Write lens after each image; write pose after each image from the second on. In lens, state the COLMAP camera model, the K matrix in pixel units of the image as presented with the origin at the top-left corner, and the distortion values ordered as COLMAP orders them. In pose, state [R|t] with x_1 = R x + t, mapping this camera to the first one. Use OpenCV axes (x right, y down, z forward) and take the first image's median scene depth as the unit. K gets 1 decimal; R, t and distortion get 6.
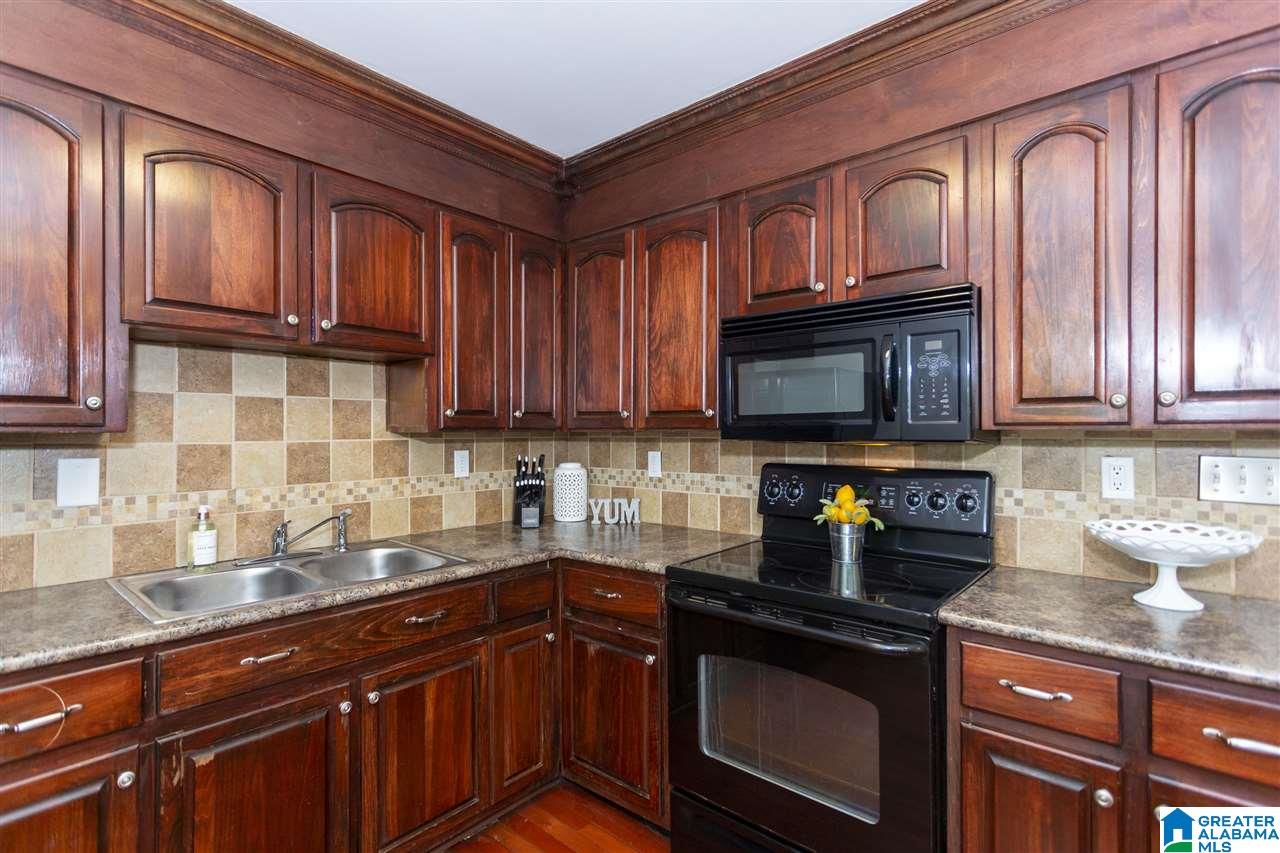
lens RADIAL K [[599.0, 0, 638.0], [0, 599.0, 430.5], [0, 0, 1]] dist [-0.002554, -0.000294]
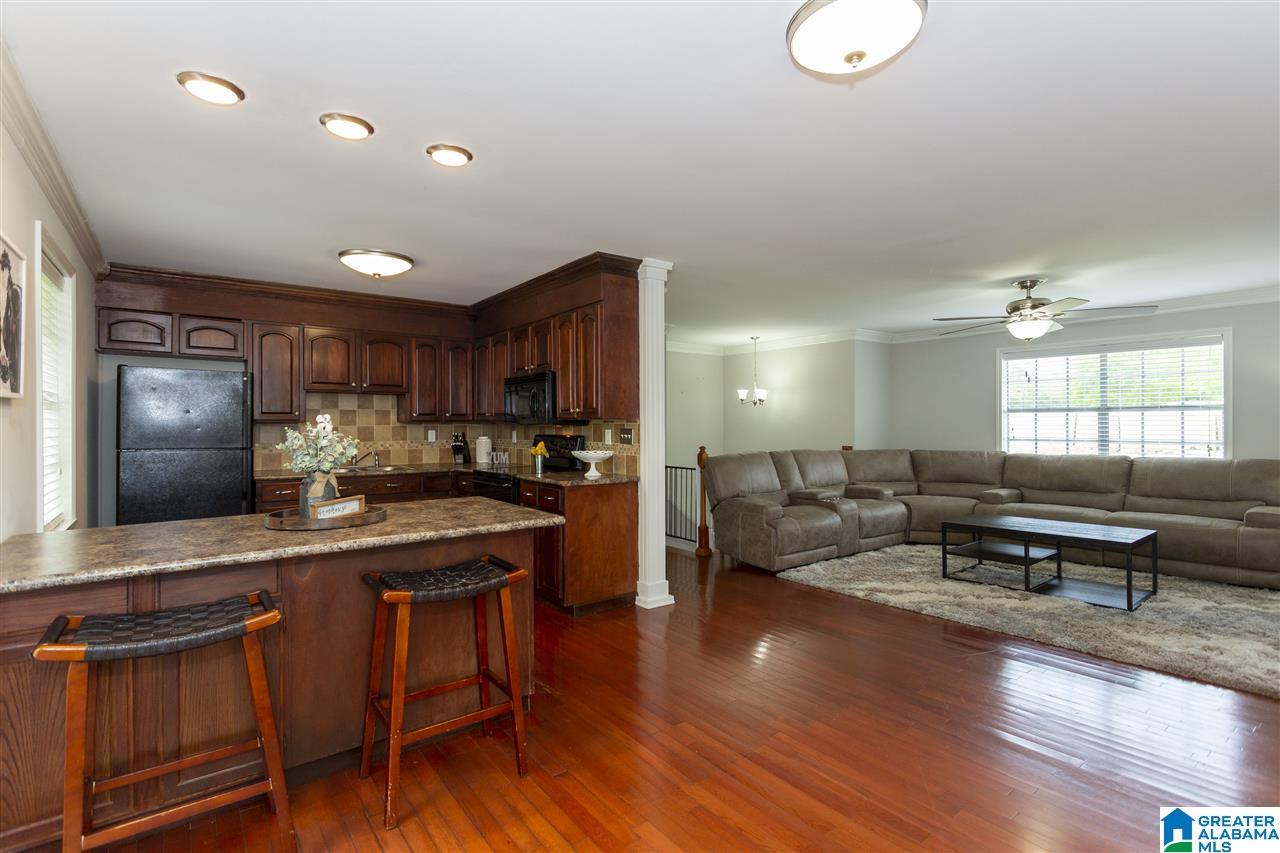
lens RADIAL K [[590.3, 0, 643.9], [0, 590.3, 423.6], [0, 0, 1]] dist [0.002218, 0.000759]
pose [[0.979337, -0.003913, -0.202195, 1.250588], [0.003237, 0.999988, -0.003676, 0.023146], [0.202207, 0.002946, 0.979338, -1.387513]]
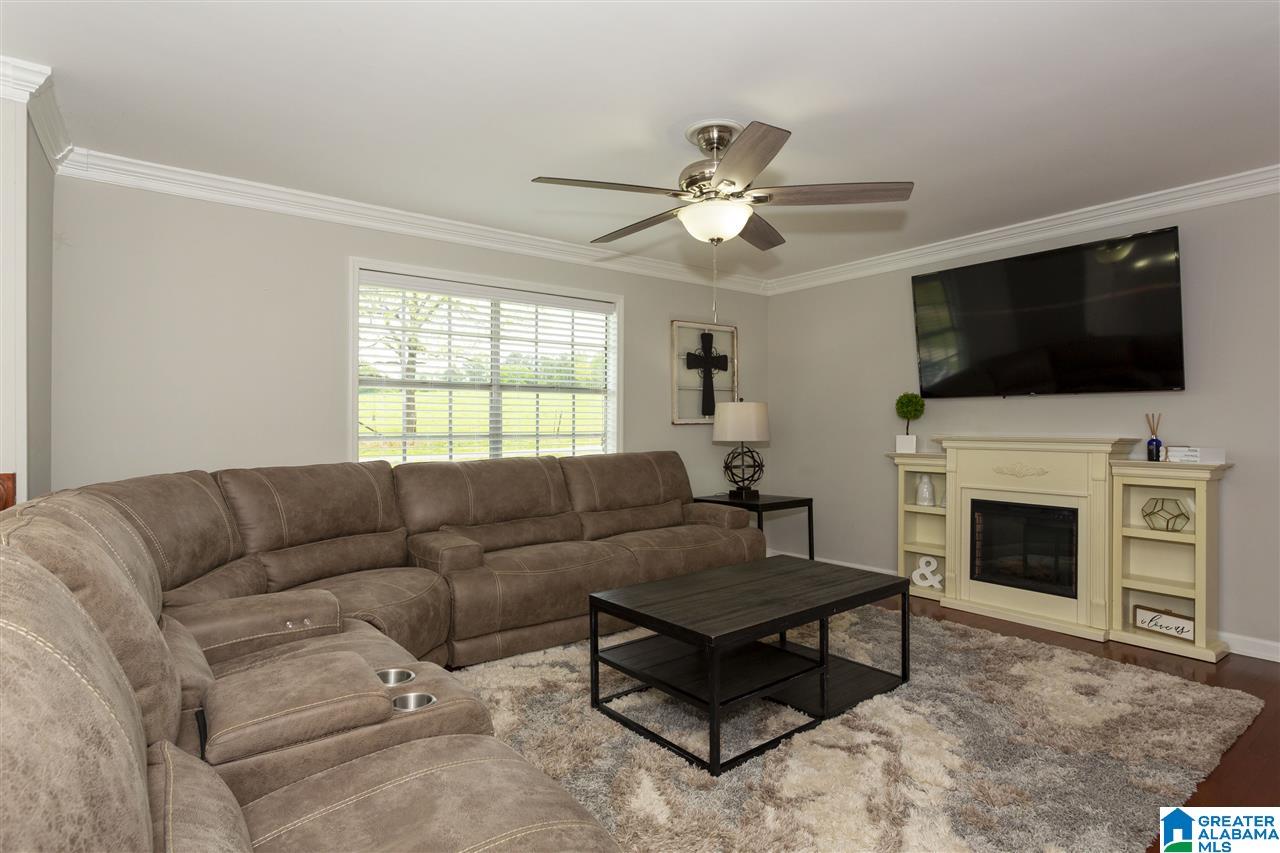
lens RADIAL K [[672.5, 0, 640.0], [0, 672.5, 426.5], [0, 0, 1]] dist [0.093447, 0.000019]
pose [[0.188590, -0.015502, 0.981933, 0.815009], [0.001446, 0.999879, 0.015507, 0.043482], [-0.982055, -0.001504, 0.188590, 1.160826]]
